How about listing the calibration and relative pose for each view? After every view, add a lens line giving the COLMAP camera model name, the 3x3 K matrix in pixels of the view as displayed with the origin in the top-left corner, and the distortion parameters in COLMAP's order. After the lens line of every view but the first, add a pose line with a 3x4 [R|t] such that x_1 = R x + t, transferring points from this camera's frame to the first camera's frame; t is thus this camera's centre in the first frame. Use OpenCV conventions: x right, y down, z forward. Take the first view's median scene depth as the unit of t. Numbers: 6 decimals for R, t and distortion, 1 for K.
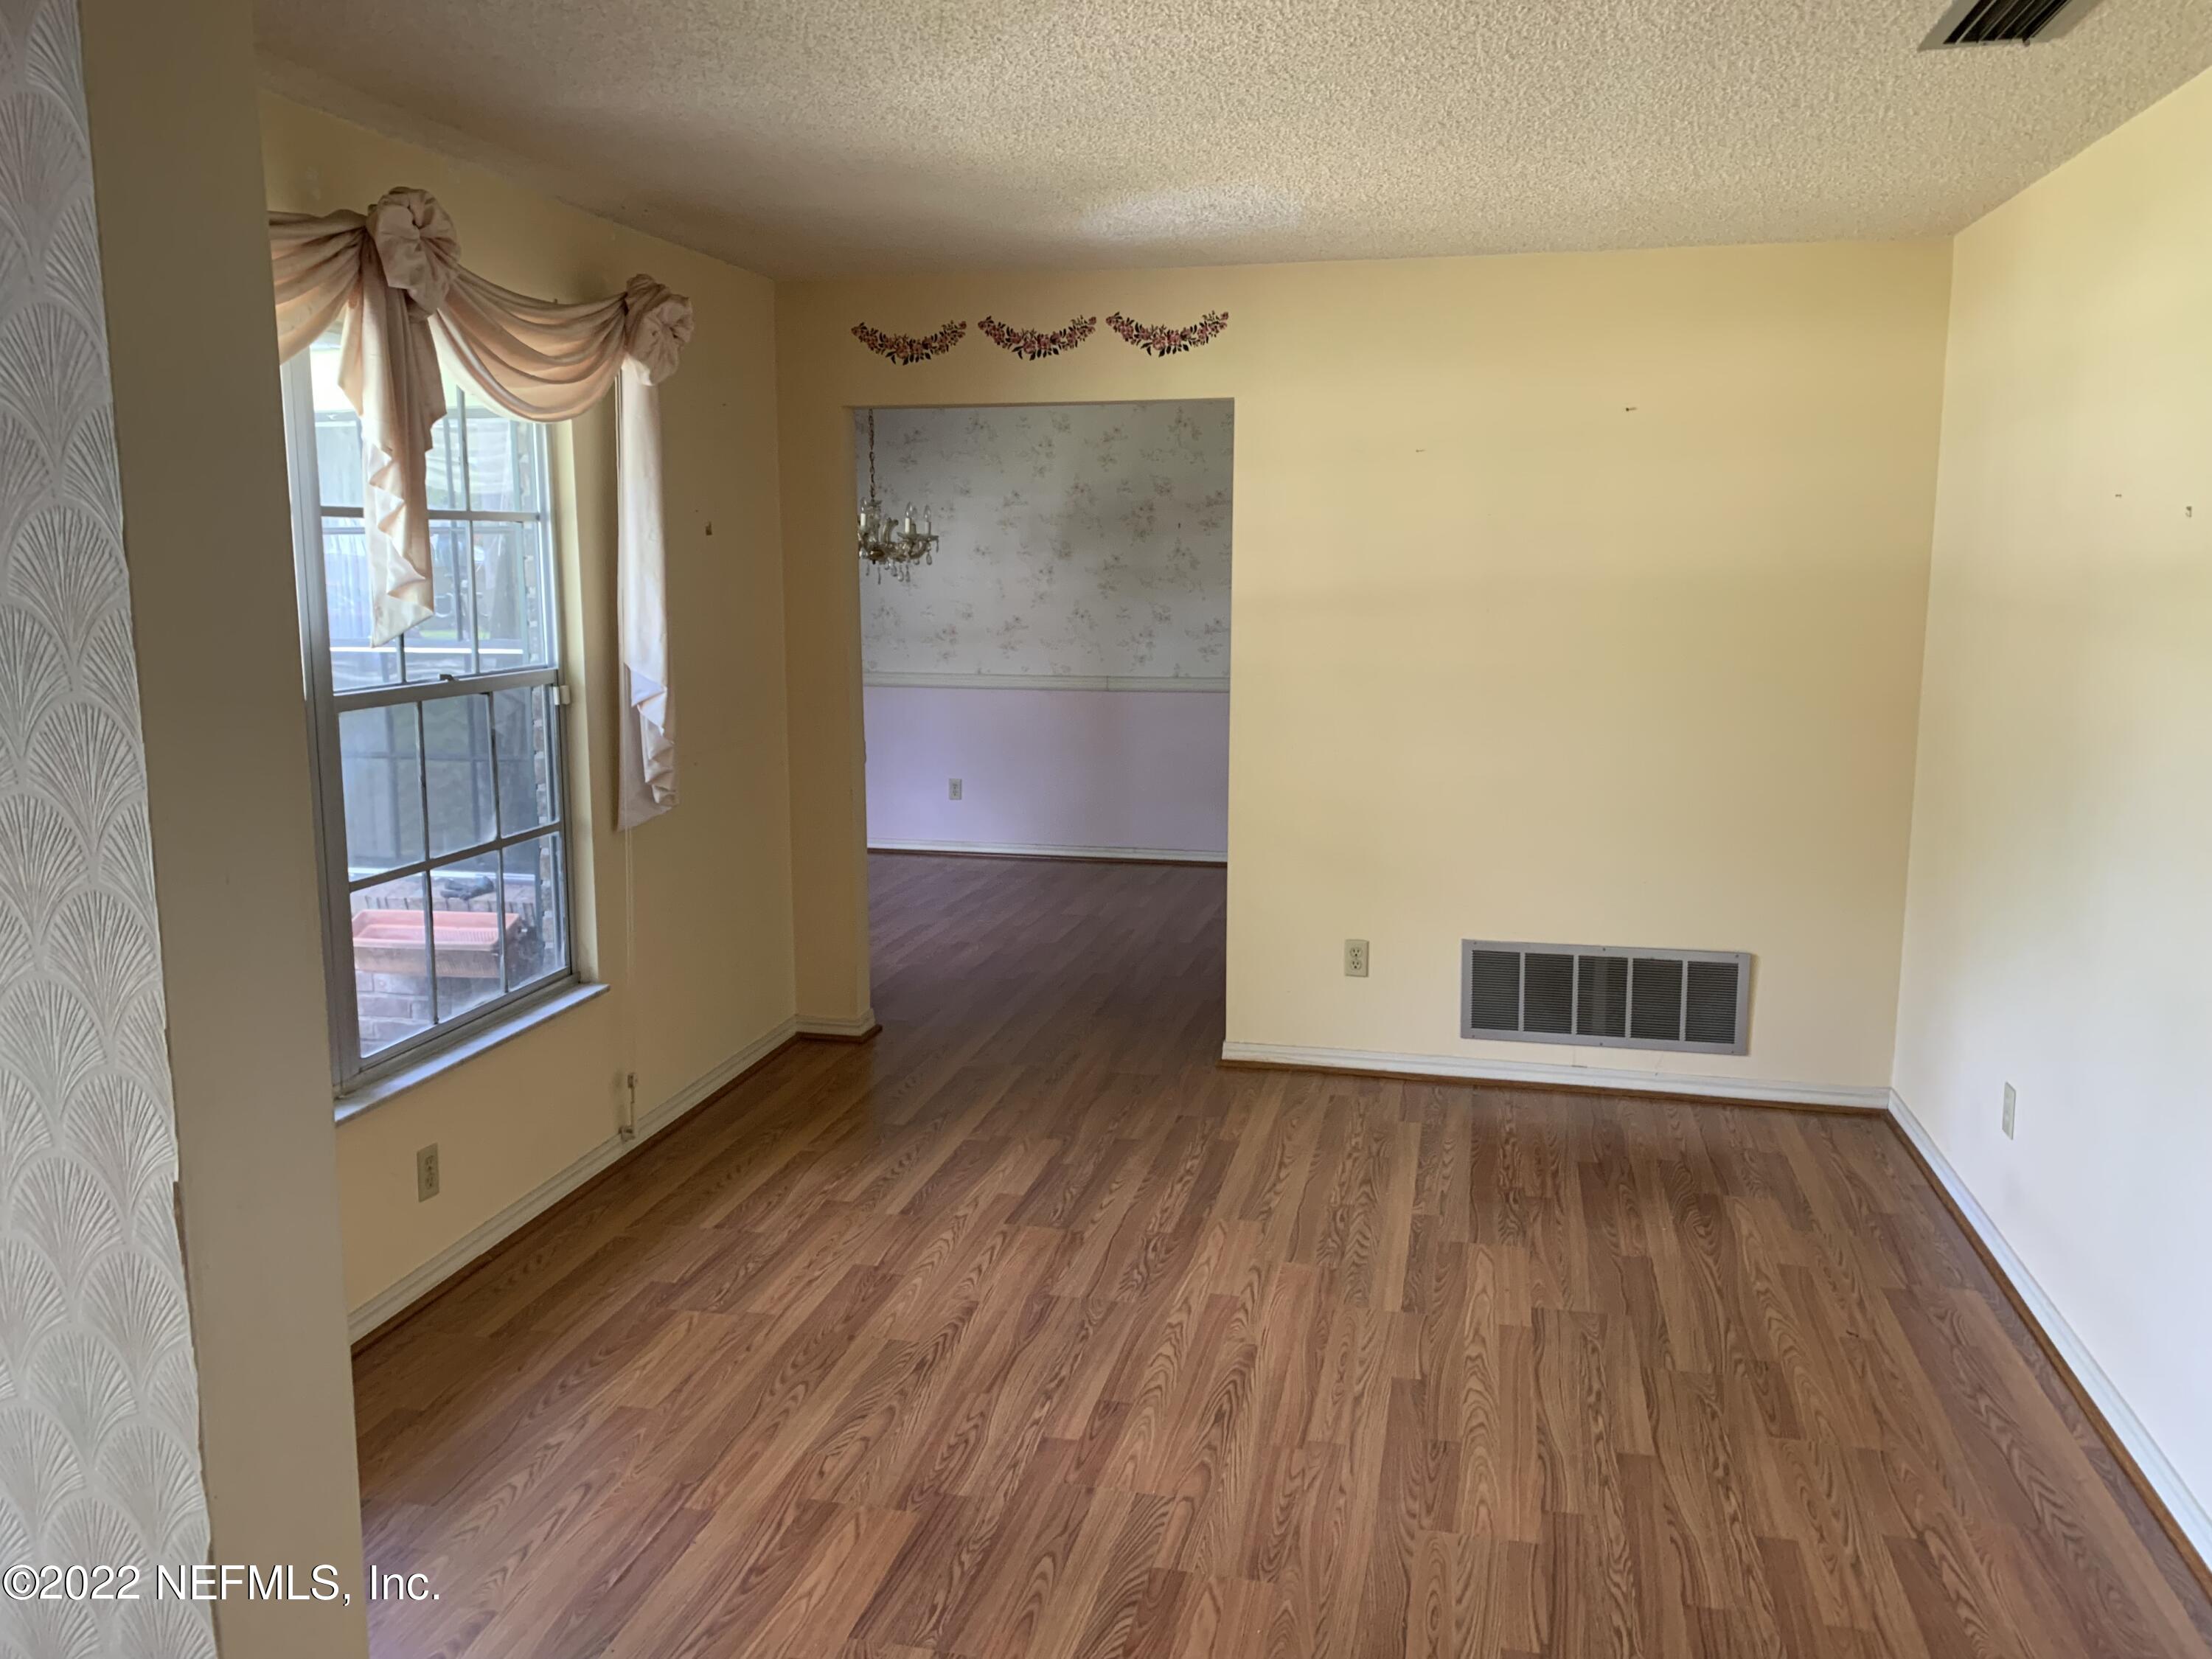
lens RADIAL K [[1680.0, 0, 1105.7], [0, 1680.0, 823.7], [0, 0, 1]] dist [0.019665, -0.019178]
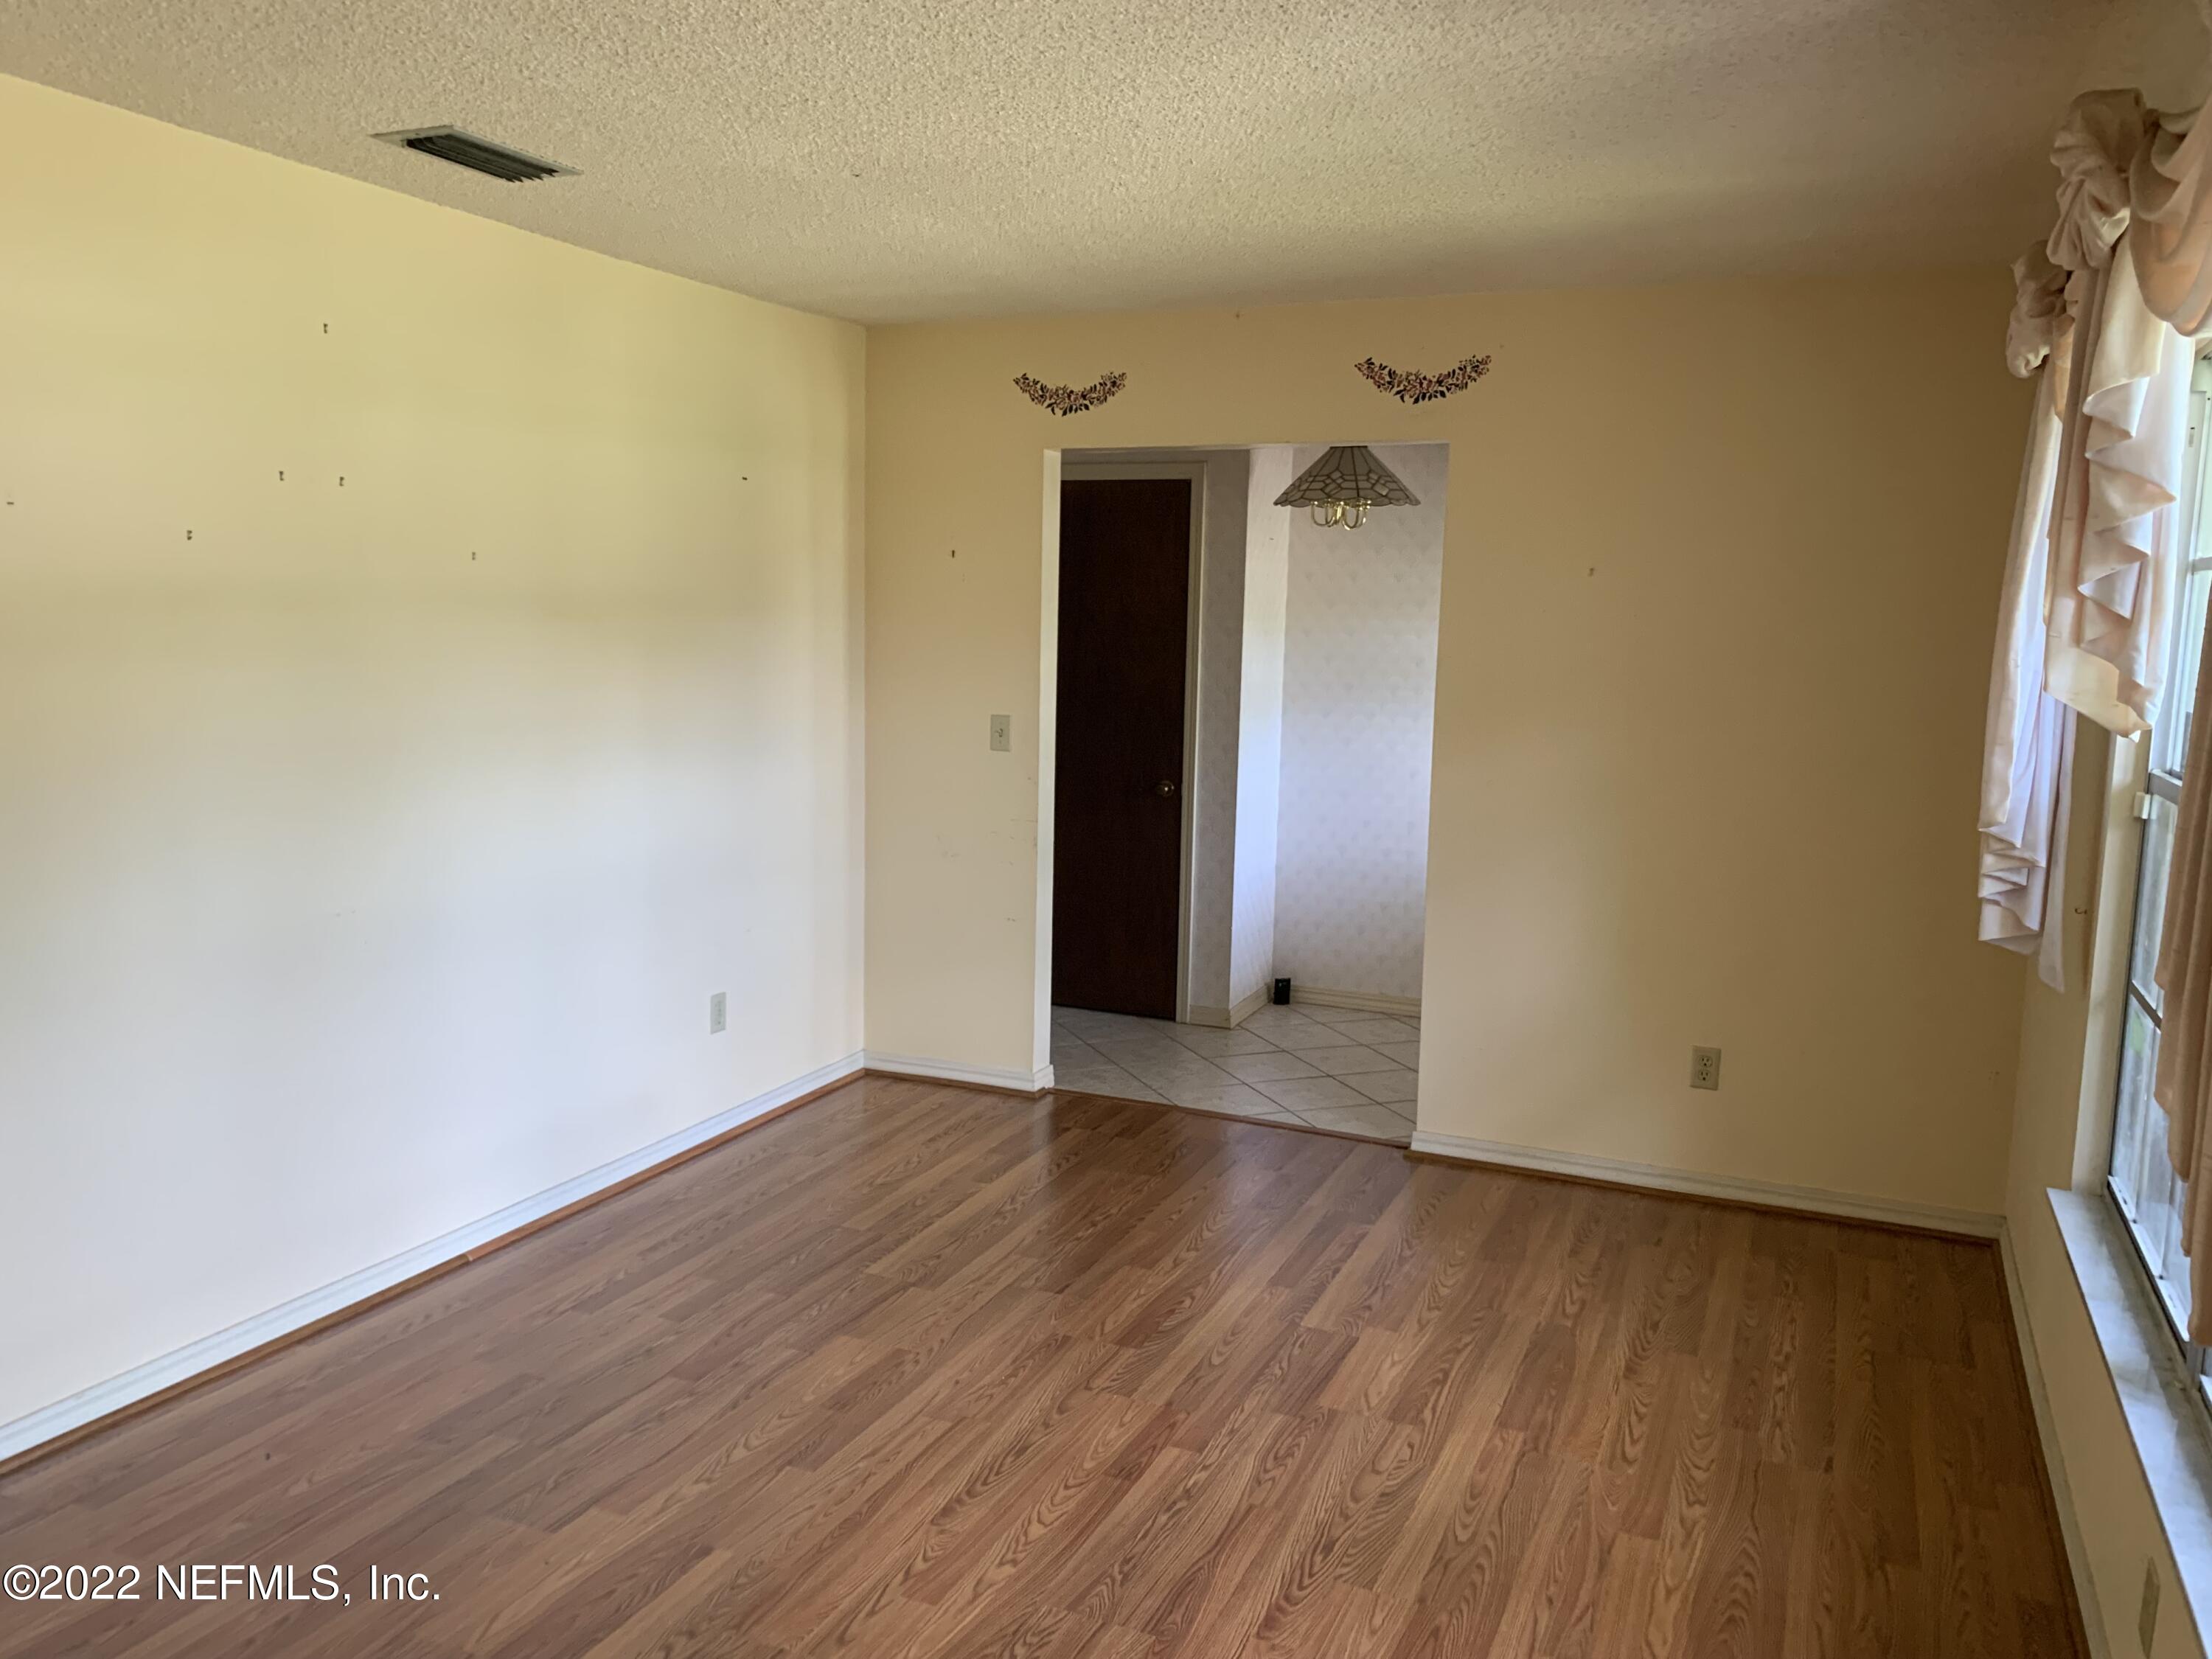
lens RADIAL K [[1680.0, 0, 1104.9], [0, 1680.0, 830.0], [0, 0, 1]] dist [0.019665, -0.019178]
pose [[-0.981669, -0.044135, 0.185416, -0.151018], [0.011372, 0.957524, 0.288129, -0.289767], [-0.190256, 0.284956, -0.939469, 1.840647]]
